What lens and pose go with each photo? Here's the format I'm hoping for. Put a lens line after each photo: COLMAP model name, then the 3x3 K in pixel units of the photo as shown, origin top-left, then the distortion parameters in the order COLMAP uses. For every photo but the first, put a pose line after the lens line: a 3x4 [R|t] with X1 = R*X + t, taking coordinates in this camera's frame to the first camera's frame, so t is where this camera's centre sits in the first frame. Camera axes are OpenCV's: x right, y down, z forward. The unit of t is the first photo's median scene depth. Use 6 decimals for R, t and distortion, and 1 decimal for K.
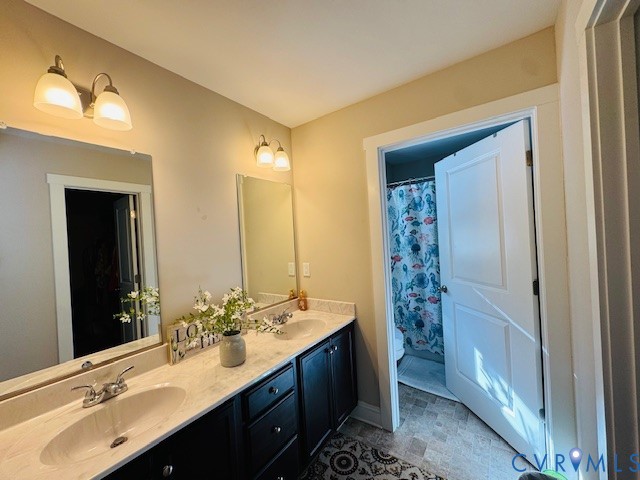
lens RADIAL K [[254.5, 0, 320.0], [0, 254.5, 240.0], [0, 0, 1]] dist [-0.001498, -0.000476]
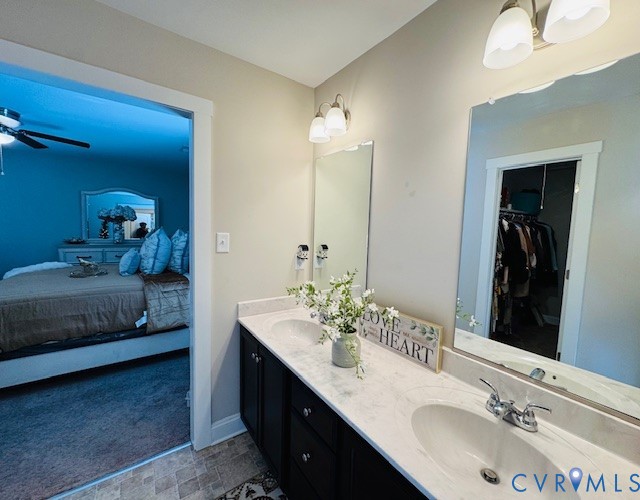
lens RADIAL K [[265.2, 0, 320.0], [0, 265.2, 250.0], [0, 0, 1]] dist [0.000516, 0.000040]
pose [[-0.319205, 0.125769, -0.939303, 0.465427], [-0.034281, 0.988974, 0.144069, -0.027377], [0.947065, 0.078188, -0.311374, 1.102226]]
